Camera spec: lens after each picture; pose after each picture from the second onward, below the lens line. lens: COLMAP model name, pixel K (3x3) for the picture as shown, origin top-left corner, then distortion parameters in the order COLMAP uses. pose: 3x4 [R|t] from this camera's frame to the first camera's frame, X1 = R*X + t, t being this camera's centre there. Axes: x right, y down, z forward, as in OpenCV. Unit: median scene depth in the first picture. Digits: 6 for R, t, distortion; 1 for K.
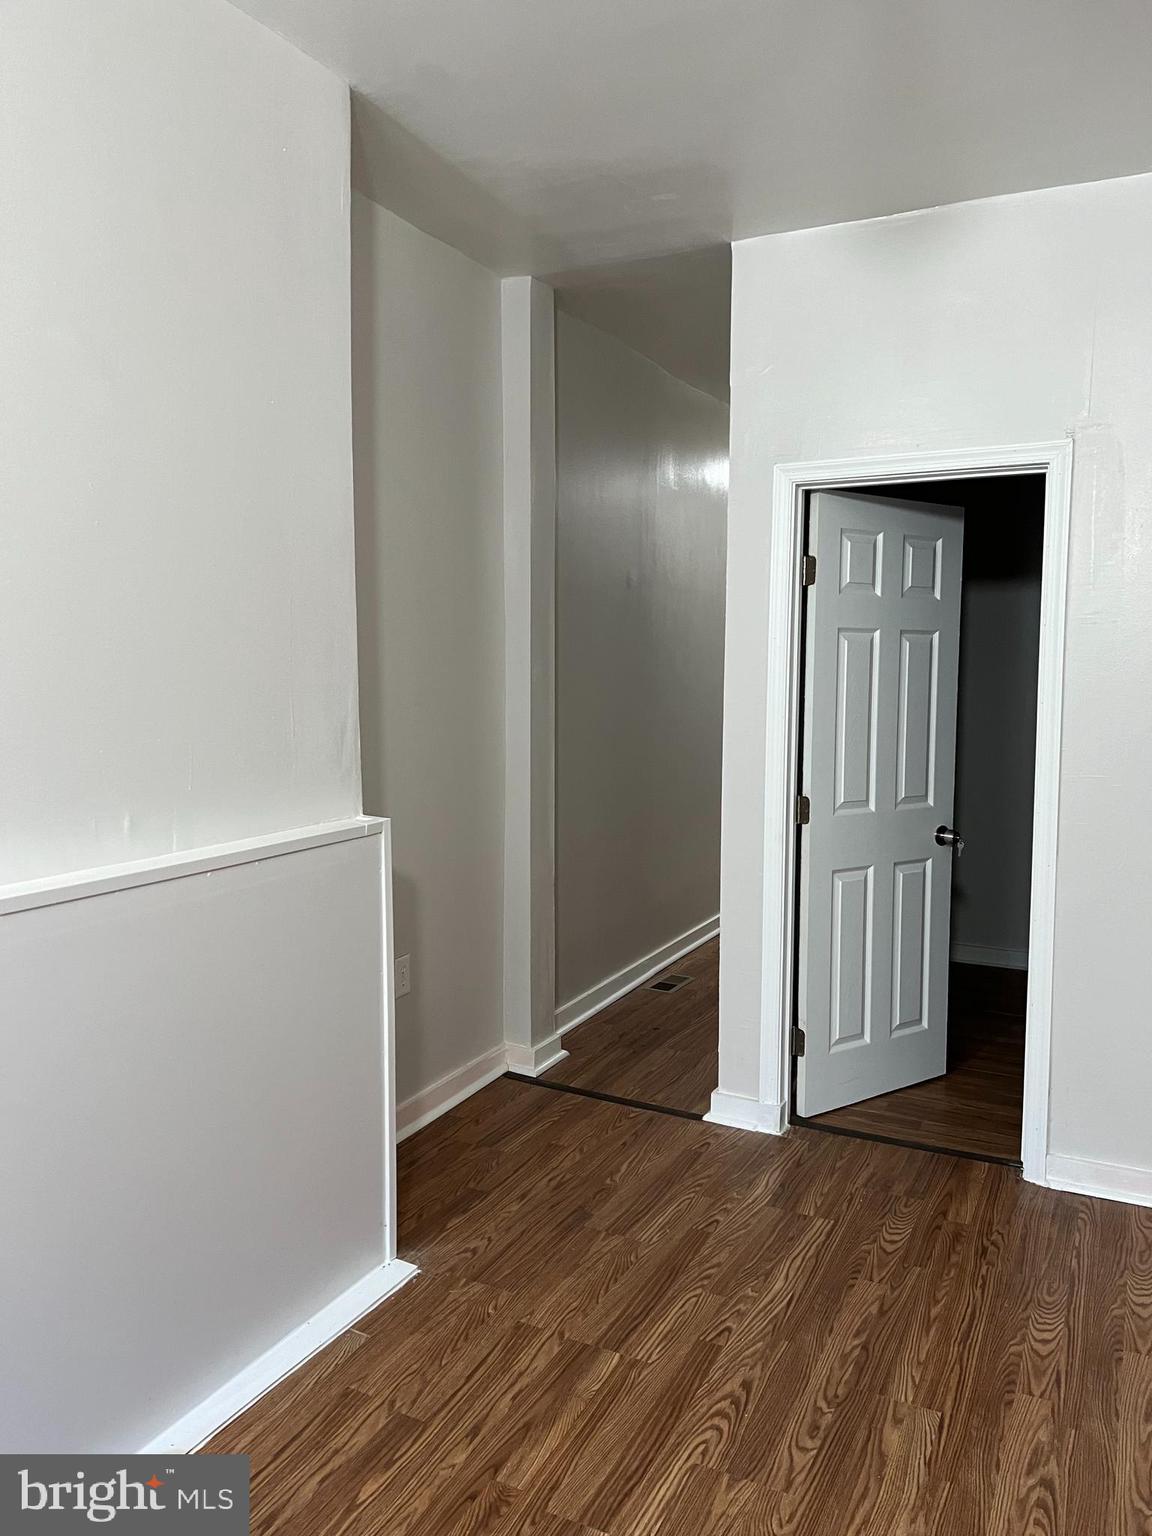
lens RADIAL K [[1172.4, 0, 576.0], [0, 1172.4, 768.0], [0, 0, 1]] dist [0.007051, -0.004115]
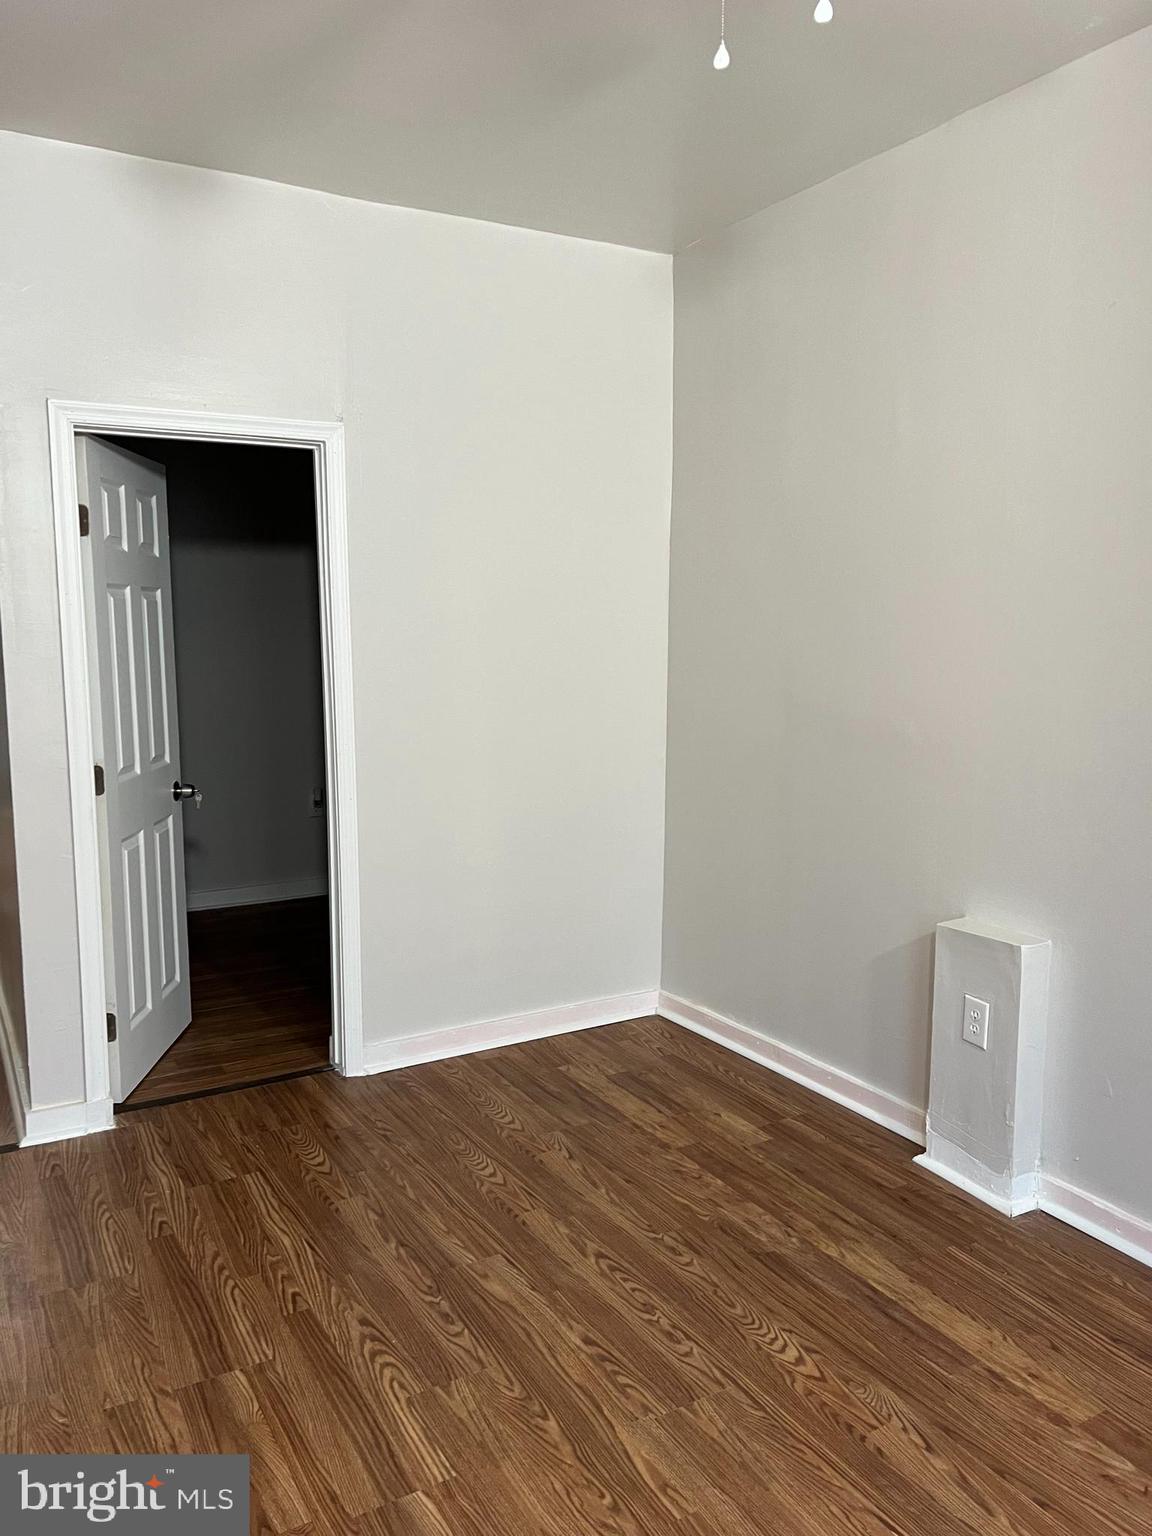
lens RADIAL K [[1153.1, 0, 570.7], [0, 1153.1, 770.2], [0, 0, 1]] dist [0.000161, -0.002231]
pose [[0.554789, -0.122558, 0.822914, -0.511356], [0.086713, 0.992222, 0.089314, -0.031779], [-0.827460, 0.021807, 0.561101, 0.258120]]
